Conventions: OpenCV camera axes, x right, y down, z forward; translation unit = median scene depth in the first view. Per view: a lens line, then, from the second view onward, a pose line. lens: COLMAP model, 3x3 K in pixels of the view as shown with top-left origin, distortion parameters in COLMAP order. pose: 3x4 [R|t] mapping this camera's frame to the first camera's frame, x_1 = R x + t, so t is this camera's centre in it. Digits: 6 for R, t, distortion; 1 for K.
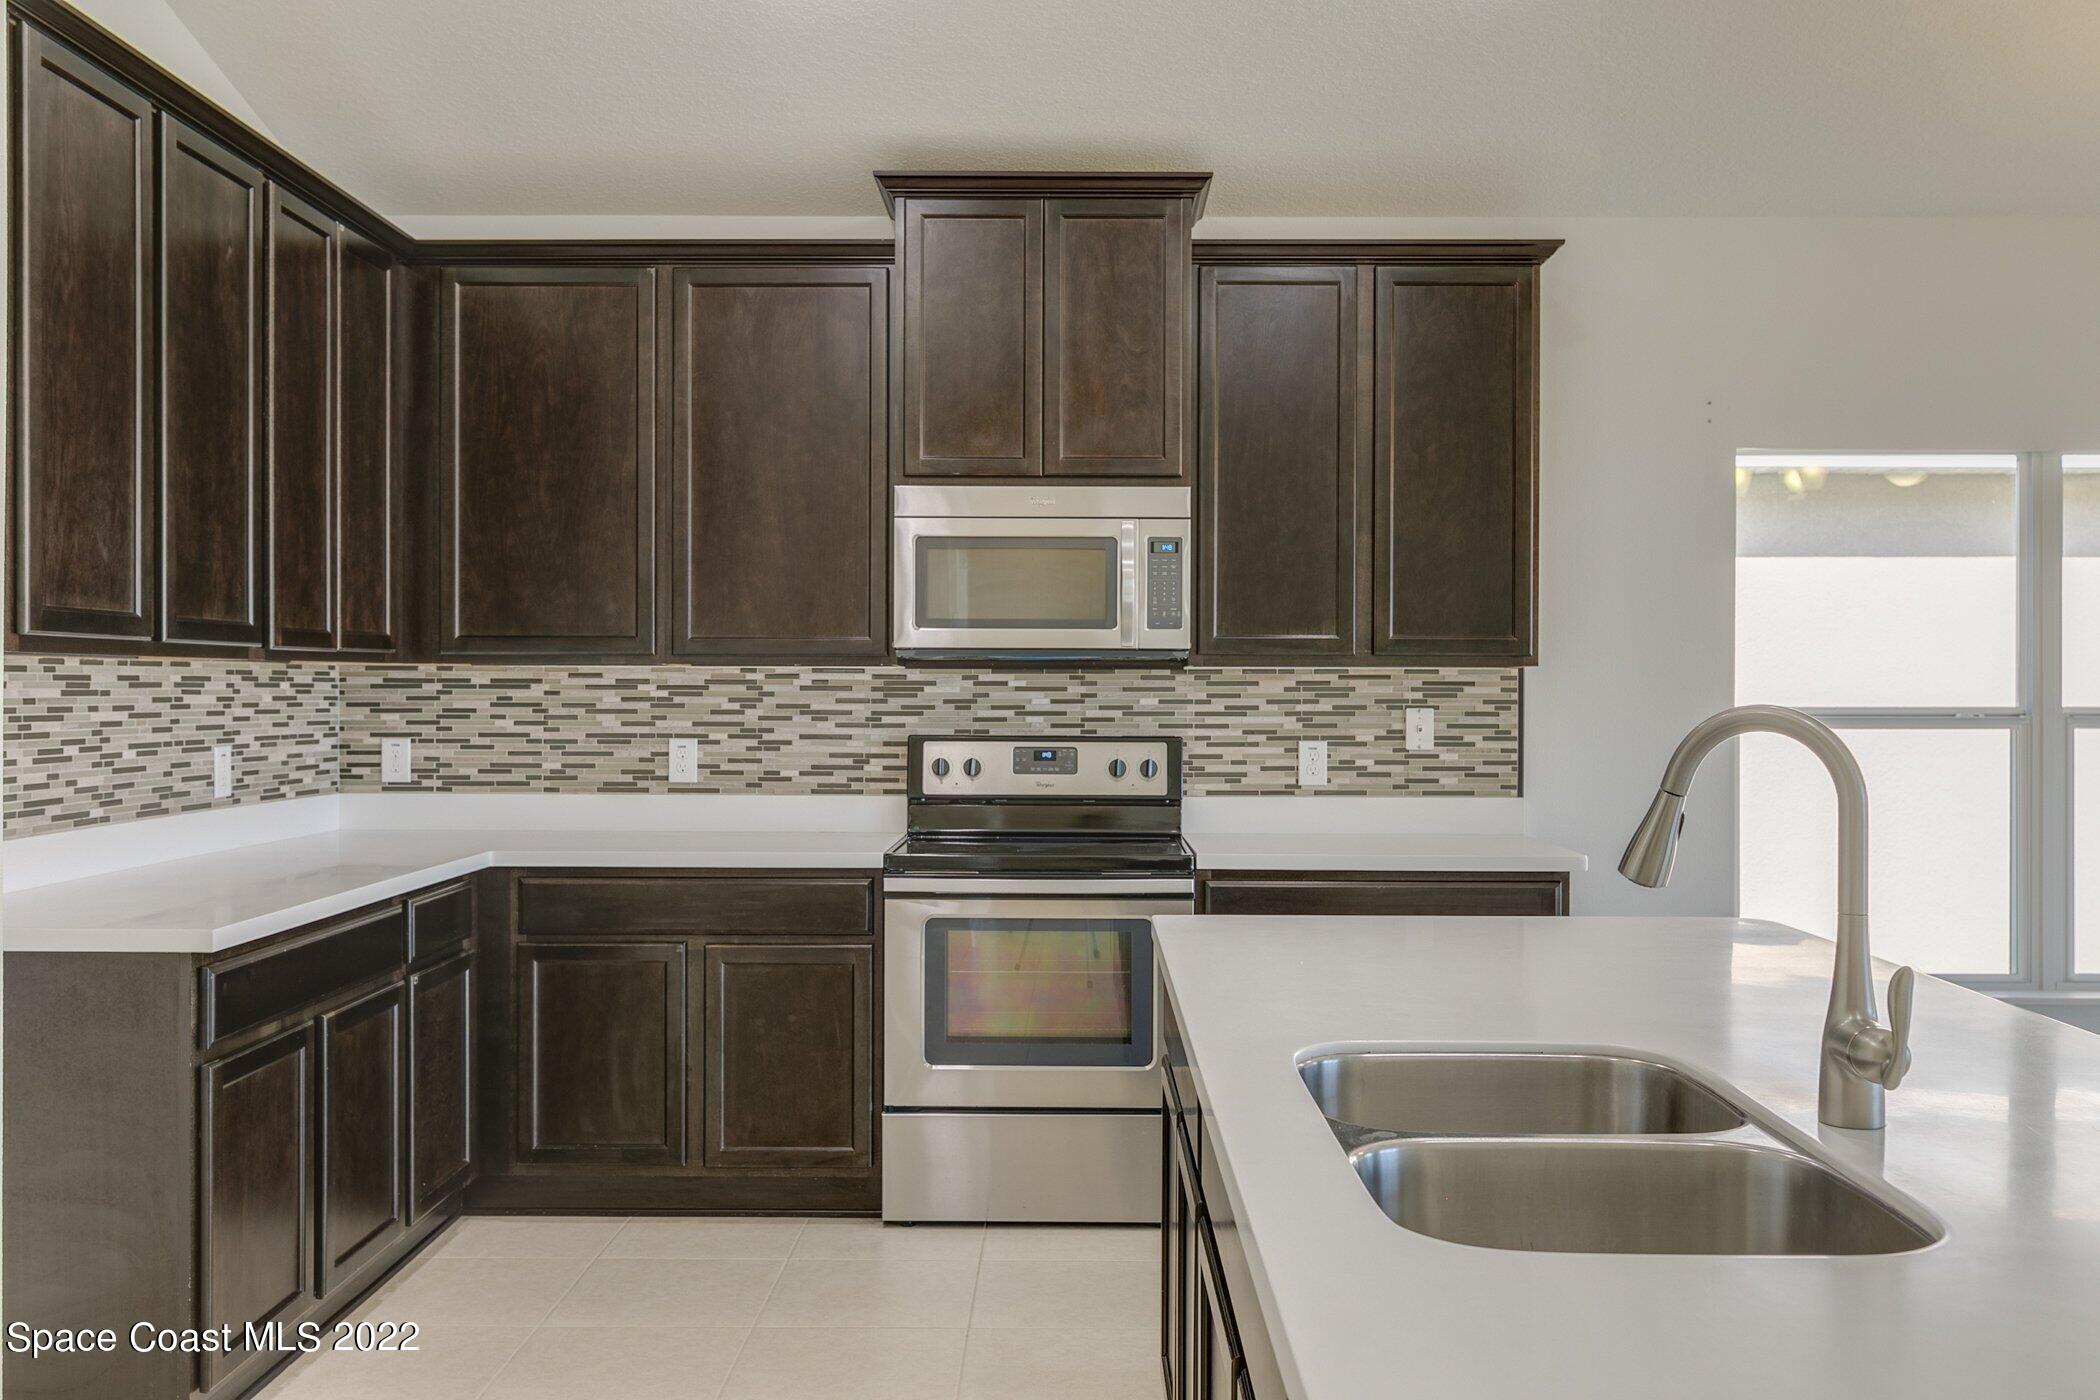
lens RADIAL K [[1803.5, 0, 1060.1], [0, 1803.5, 692.0], [0, 0, 1]] dist [-0.000651, 0.006734]
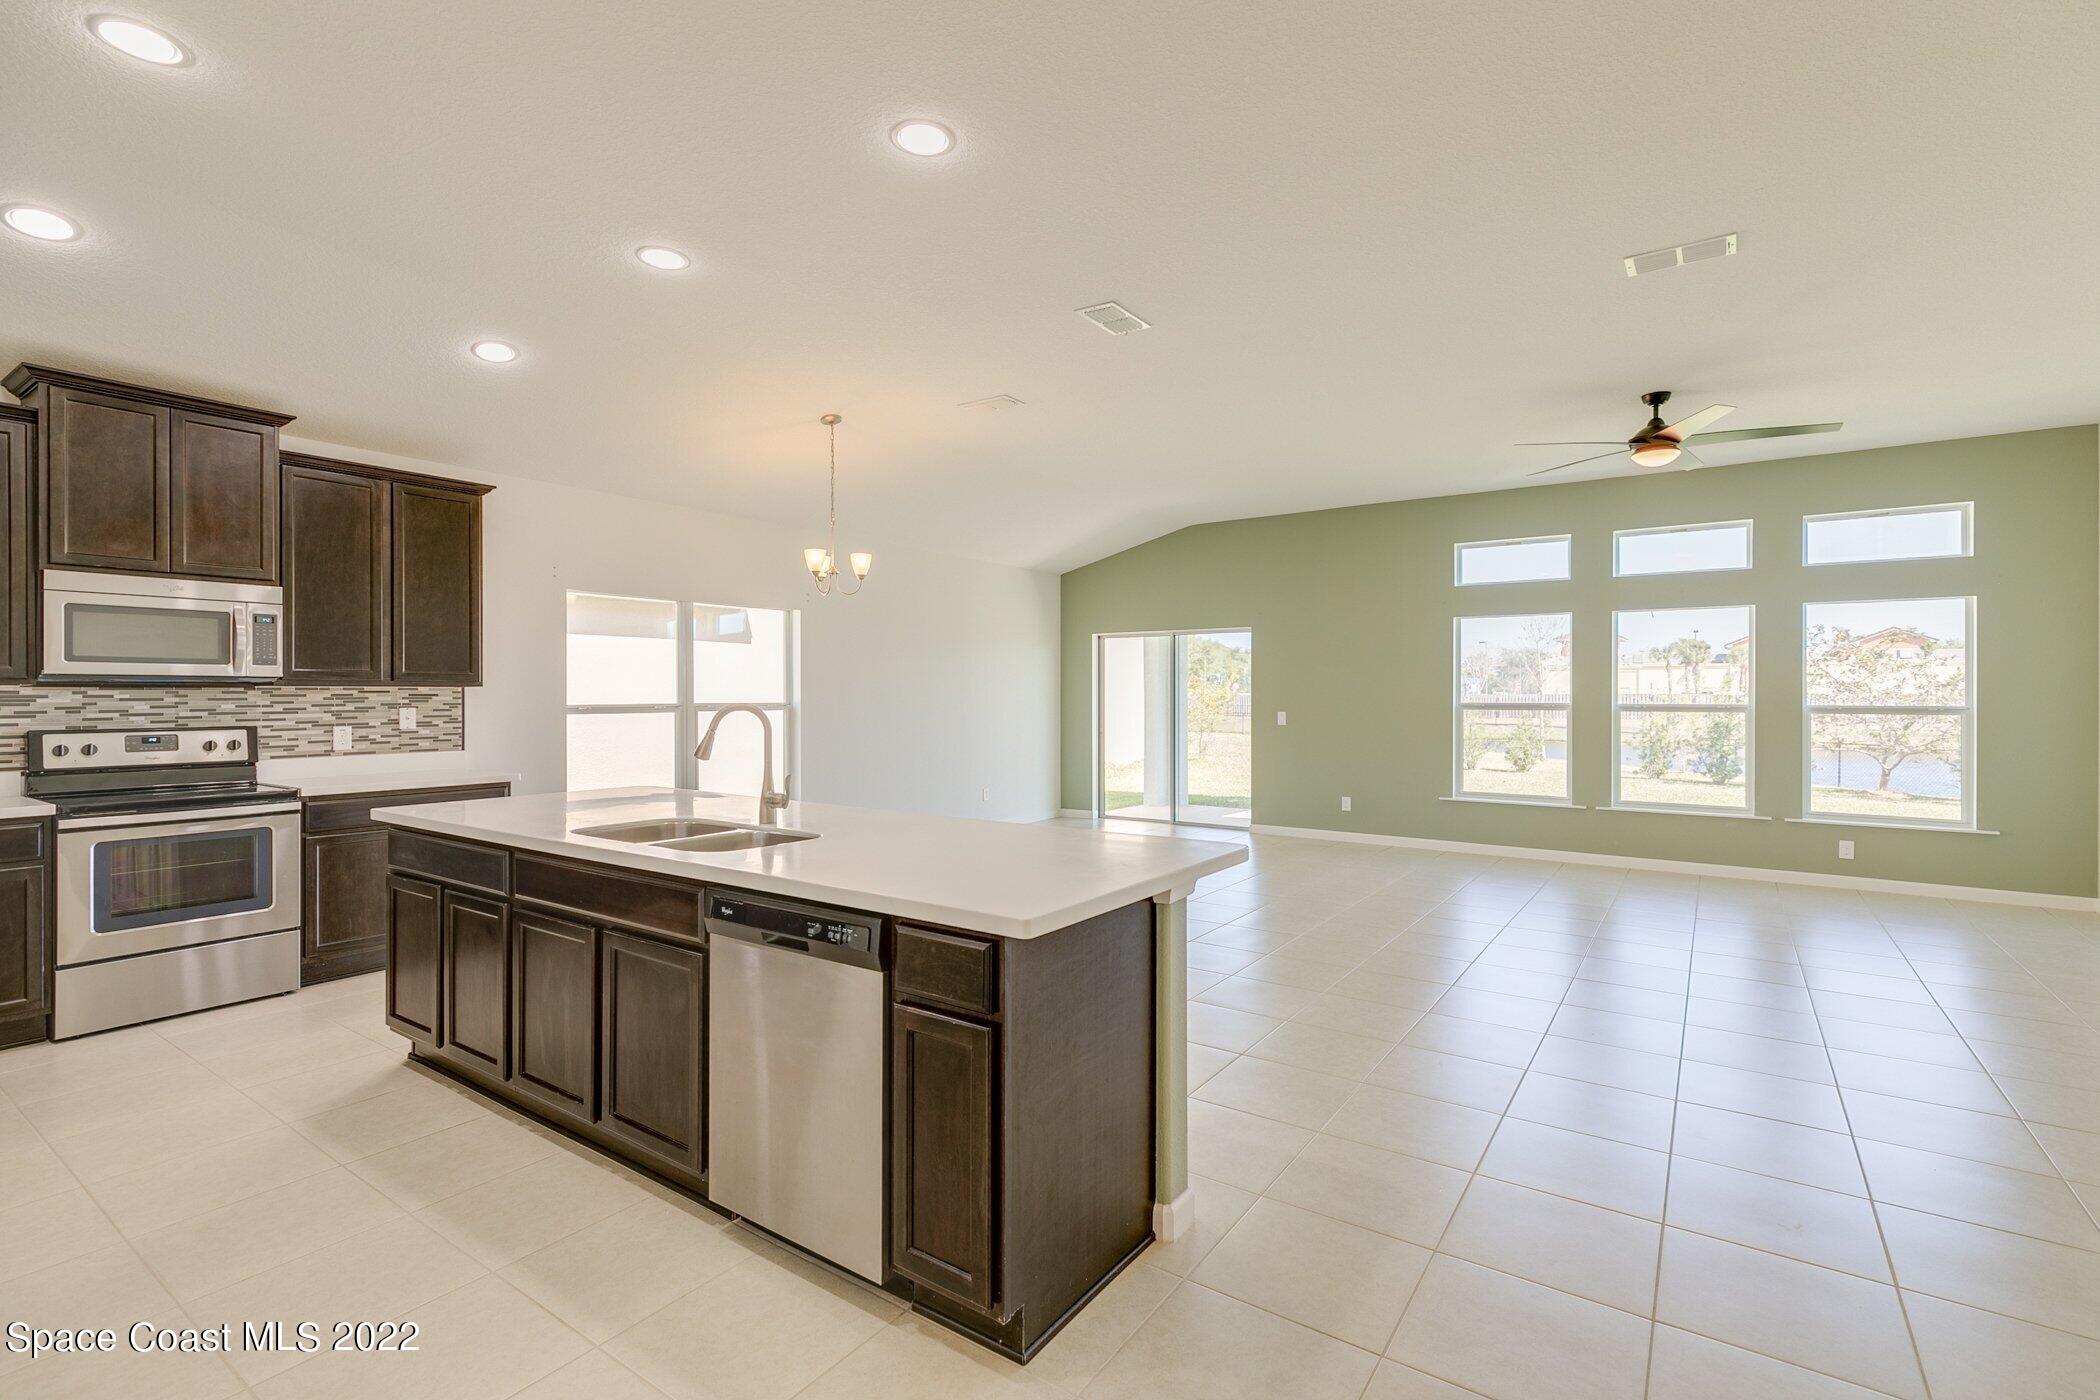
lens RADIAL K [[947.8, 0, 1058.5], [0, 947.8, 694.6], [0, 0, 1]] dist [0.006325, -0.000447]
pose [[0.561909, -0.004215, 0.827188, -0.257300], [0.005459, 0.999984, 0.001387, -0.002884], [-0.827181, 0.003736, 0.561923, -0.165949]]
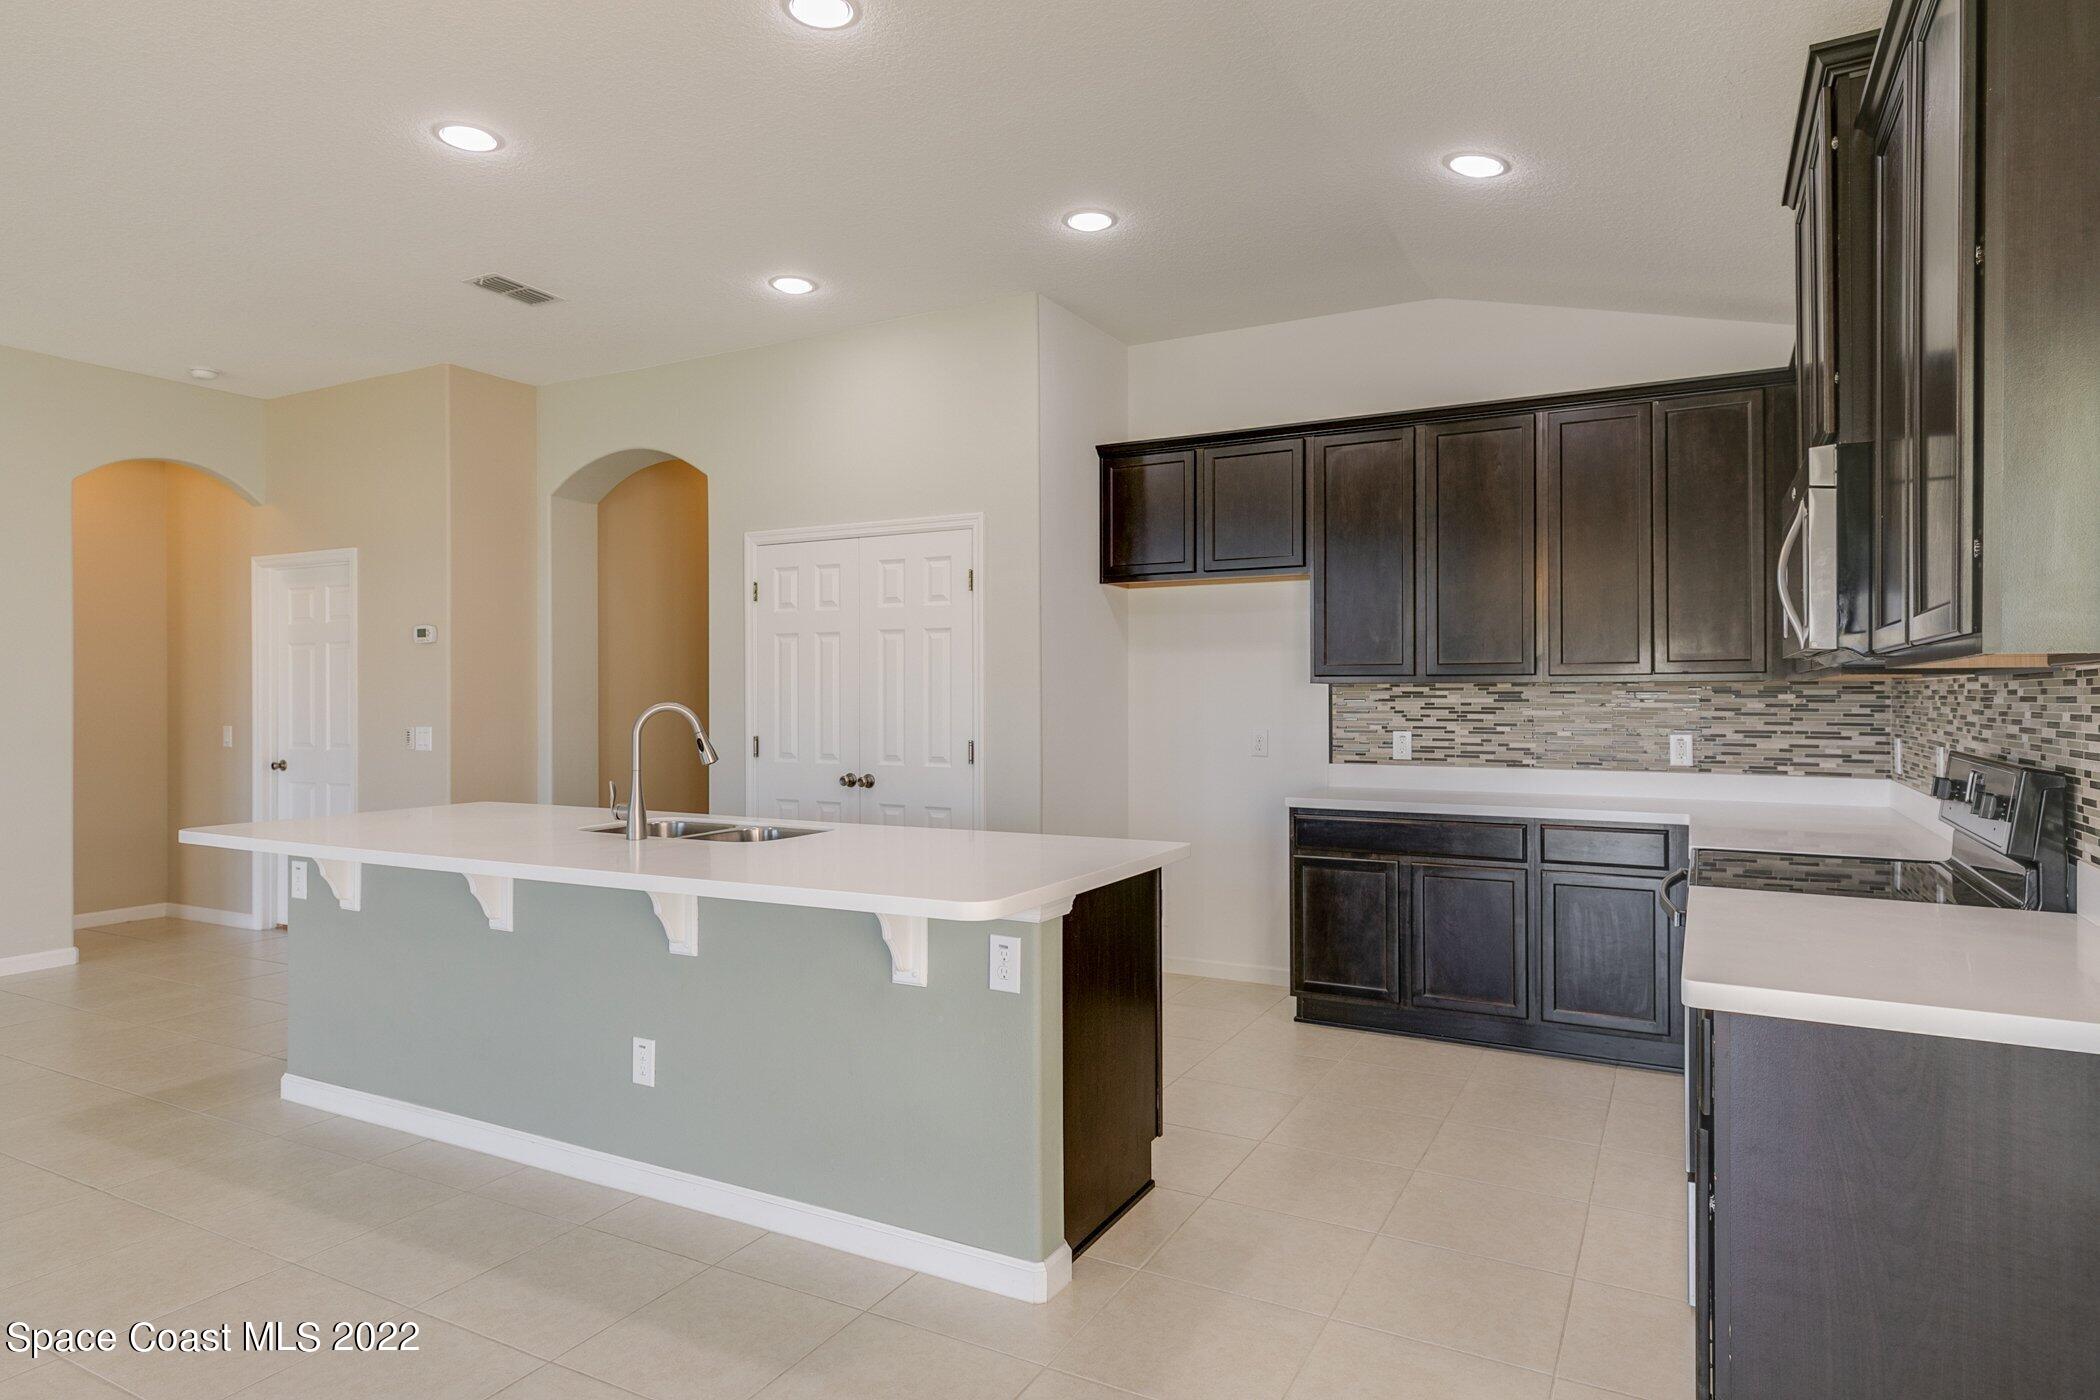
lens RADIAL K [[1178.5, 0, 1057.7], [0, 1178.5, 692.5], [0, 0, 1]] dist [0.006684, 0.002376]
pose [[-0.466165, -0.005352, -0.884682, 0.637419], [-0.003361, 0.999985, -0.004279, -0.000810], [0.884692, 0.000979, -0.466176, 0.870230]]
